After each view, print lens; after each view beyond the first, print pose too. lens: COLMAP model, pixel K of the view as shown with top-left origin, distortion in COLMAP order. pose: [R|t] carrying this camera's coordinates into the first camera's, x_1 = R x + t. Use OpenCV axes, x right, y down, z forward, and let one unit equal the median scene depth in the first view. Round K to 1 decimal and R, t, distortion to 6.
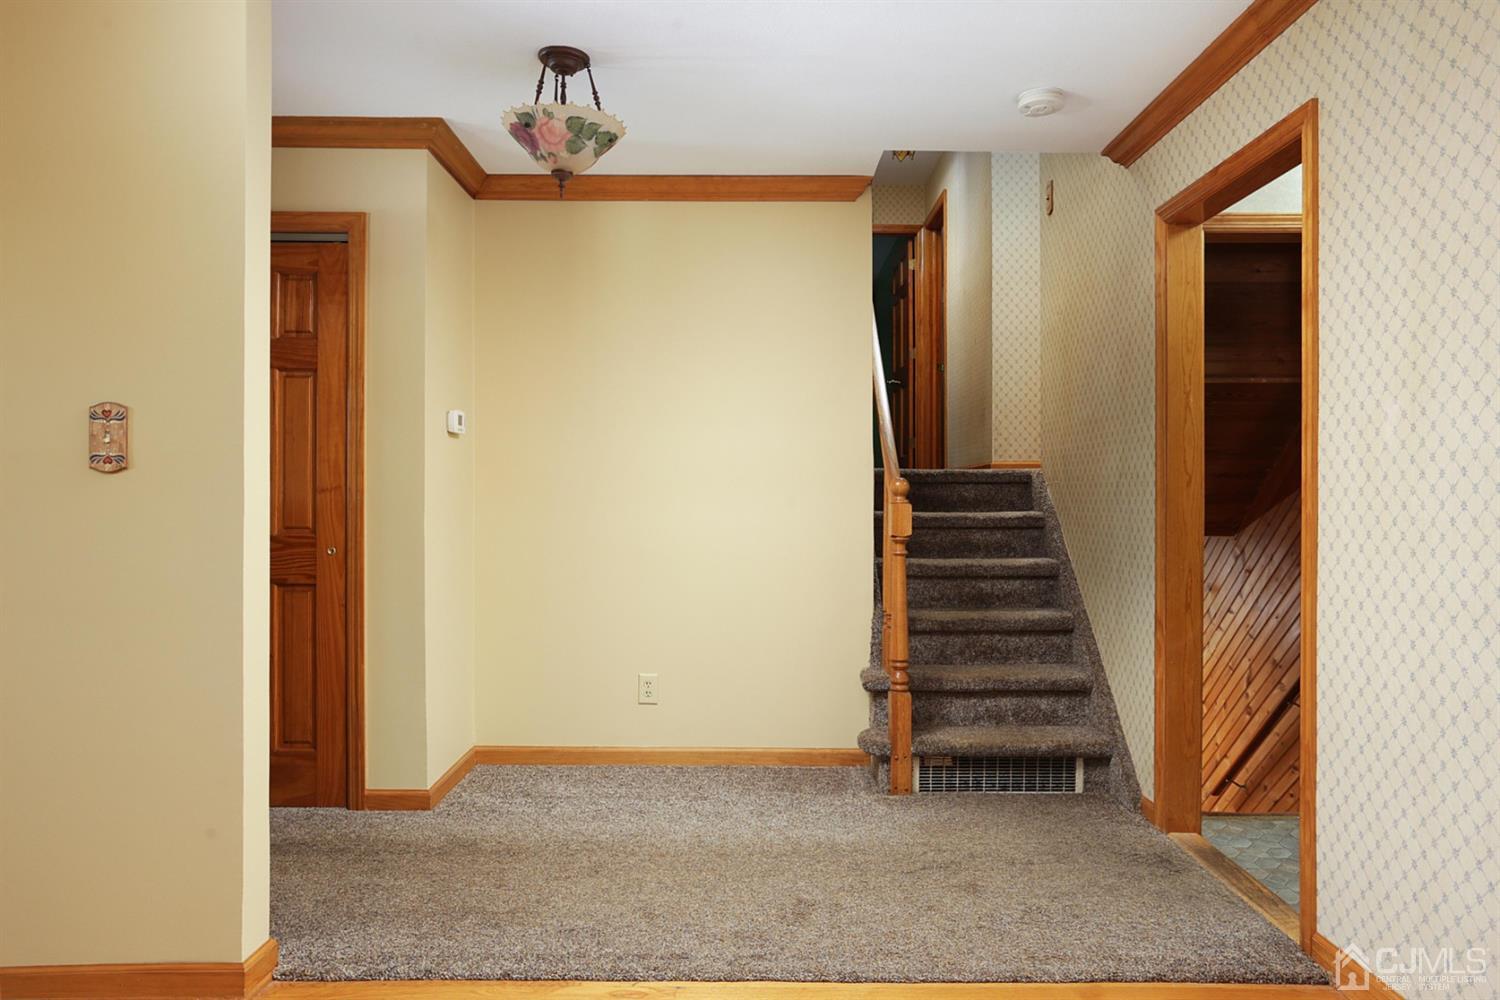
lens RADIAL K [[964.8, 0, 750.0], [0, 964.8, 500.0], [0, 0, 1]] dist [-0.019211, 0.002429]
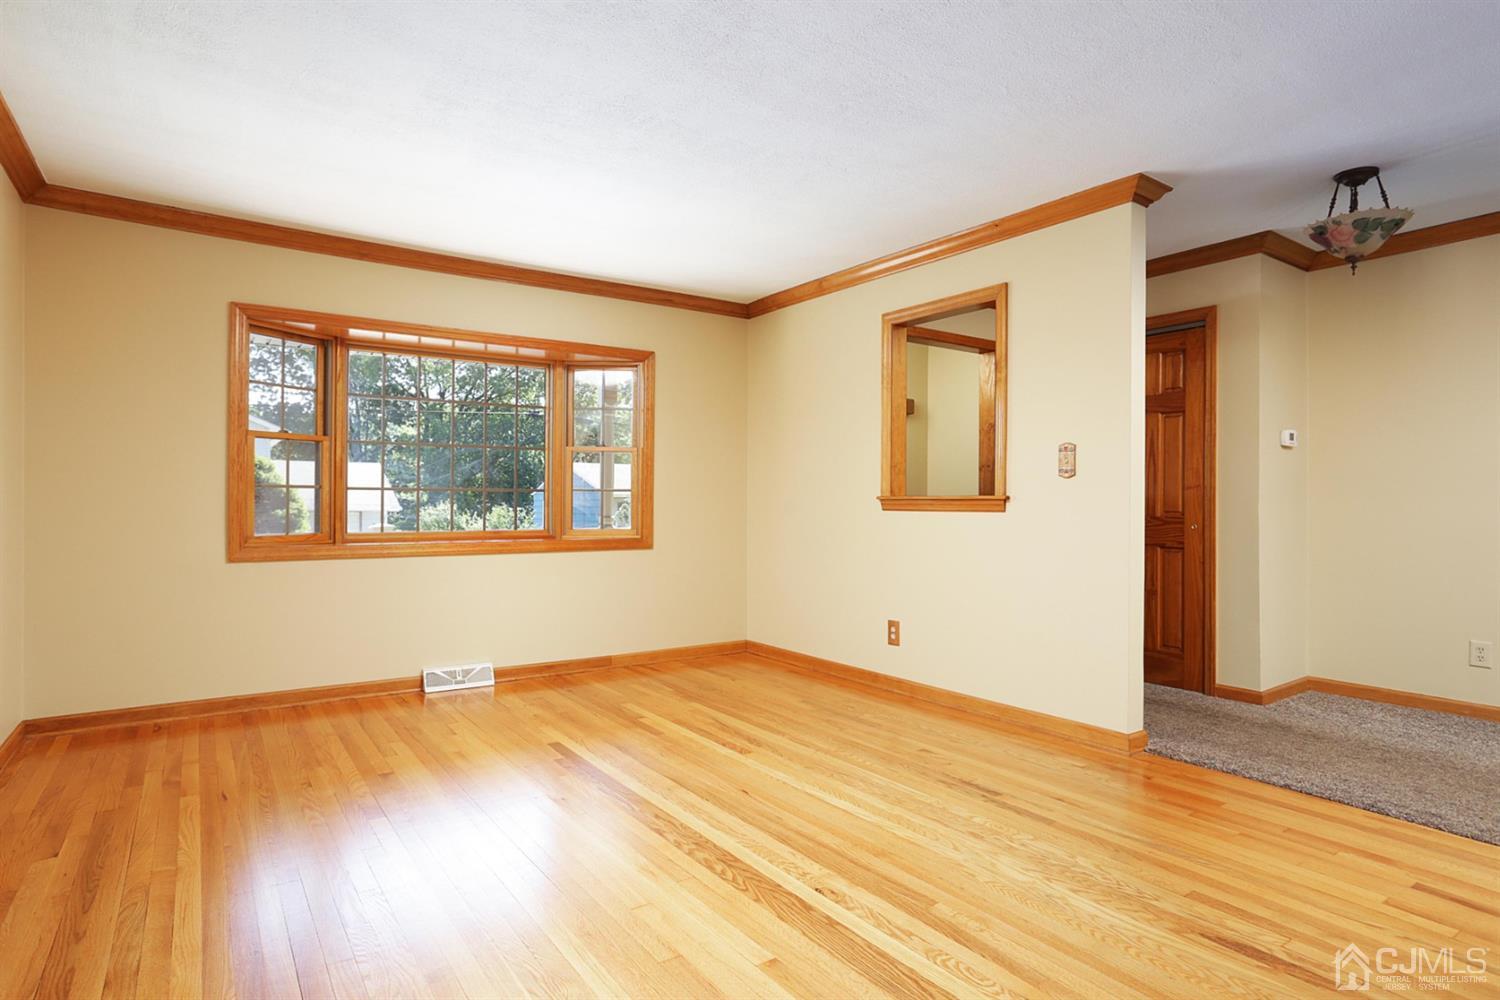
lens RADIAL K [[800.9, 0, 769.6], [0, 800.9, 500.4], [0, 0, 1]] dist [-0.060414, 0.065528]
pose [[0.582463, -0.004120, -0.812847, 0.214941], [-0.002520, 0.999973, -0.006875, 0.021746], [0.812853, 0.006053, 0.582437, -0.319025]]
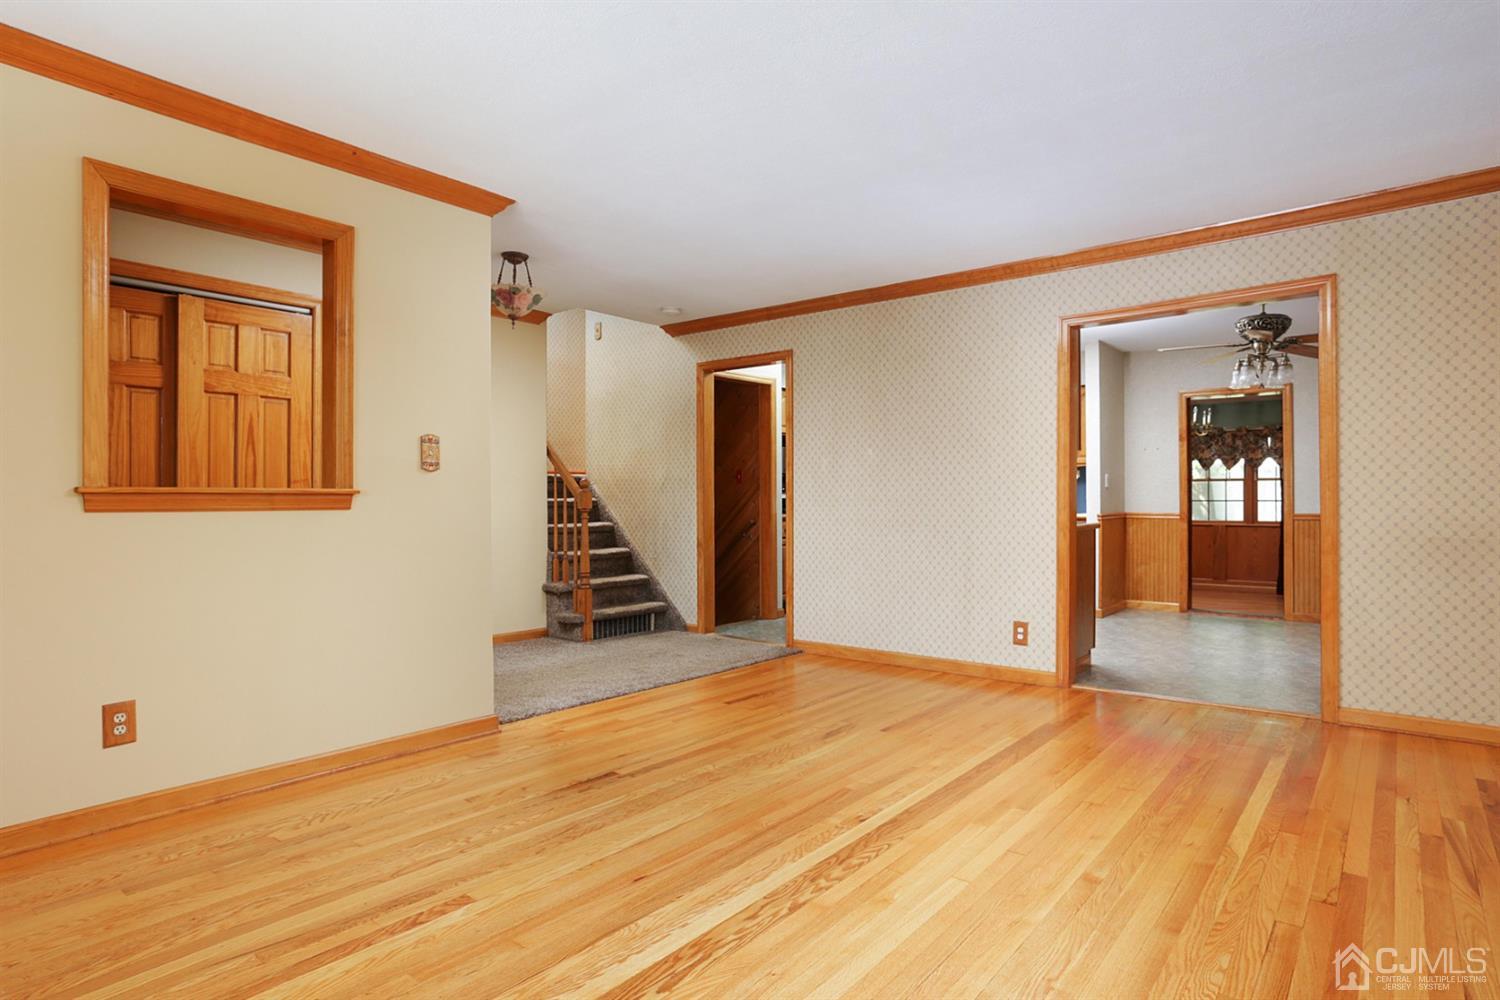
lens RADIAL K [[833.6, 0, 728.4], [0, 833.6, 502.7], [0, 0, 1]] dist [-0.036463, 0.027181]
pose [[0.646318, -0.006871, 0.763037, -1.028832], [0.003771, 0.999976, 0.005810, 0.017160], [-0.763059, -0.000877, 0.646328, -0.335194]]
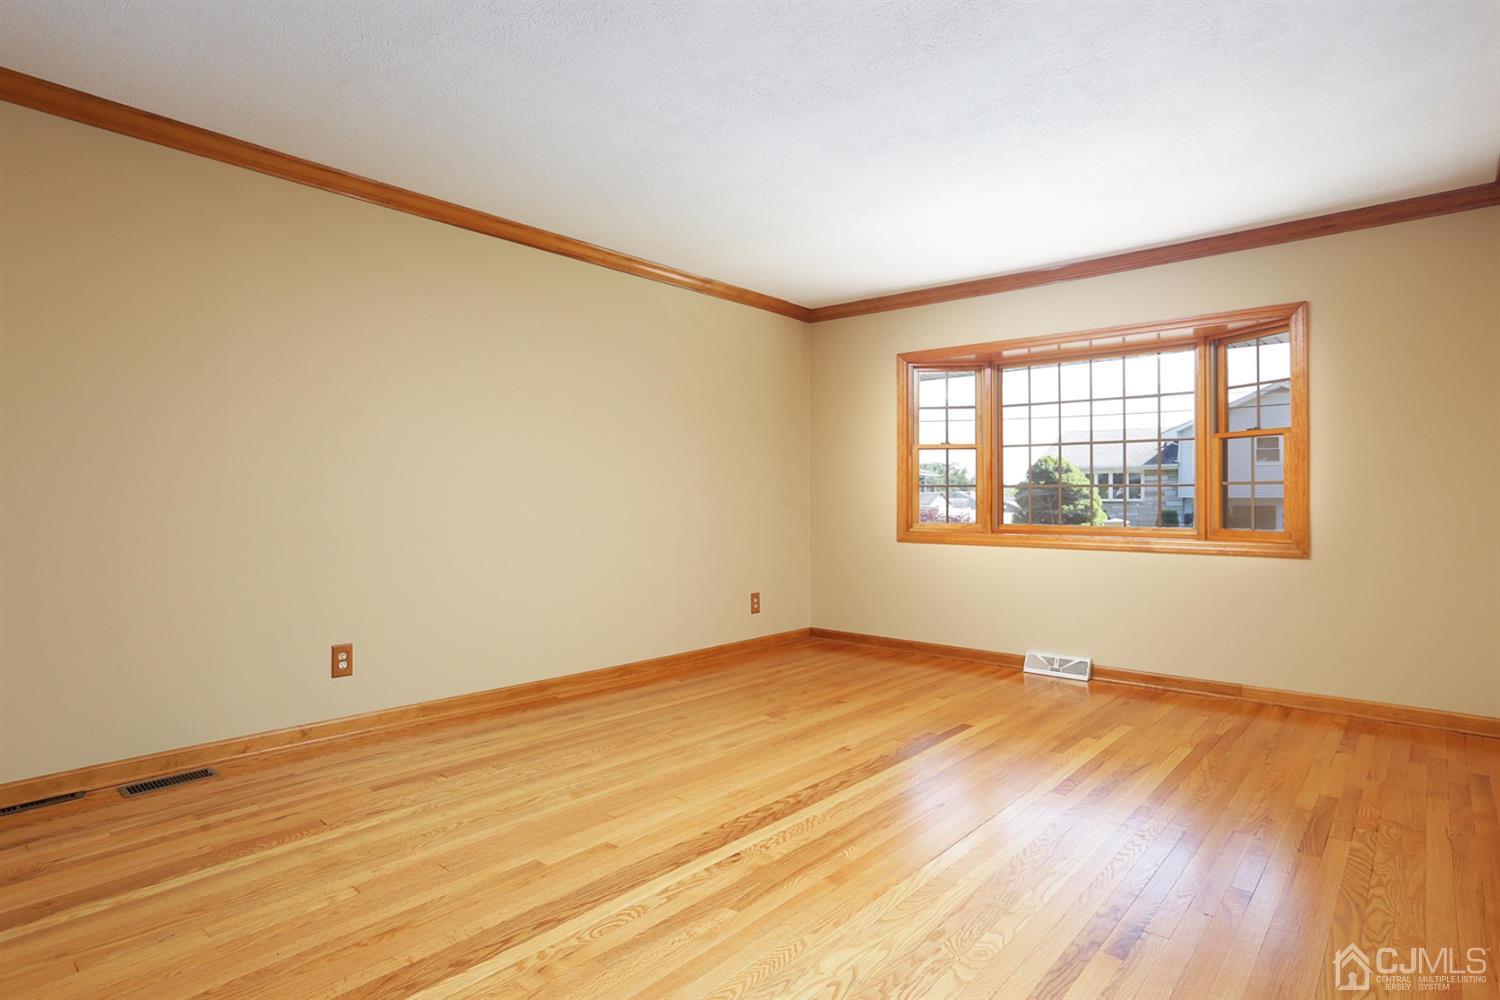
lens RADIAL K [[795.8, 0, 742.5], [0, 795.8, 461.4], [0, 0, 1]] dist [-0.064056, 0.042093]
pose [[-0.660039, -0.040922, -0.750116, 0.236833], [-0.004487, 0.998712, -0.050536, 0.026754], [0.751218, -0.029990, -0.659373, 0.583380]]
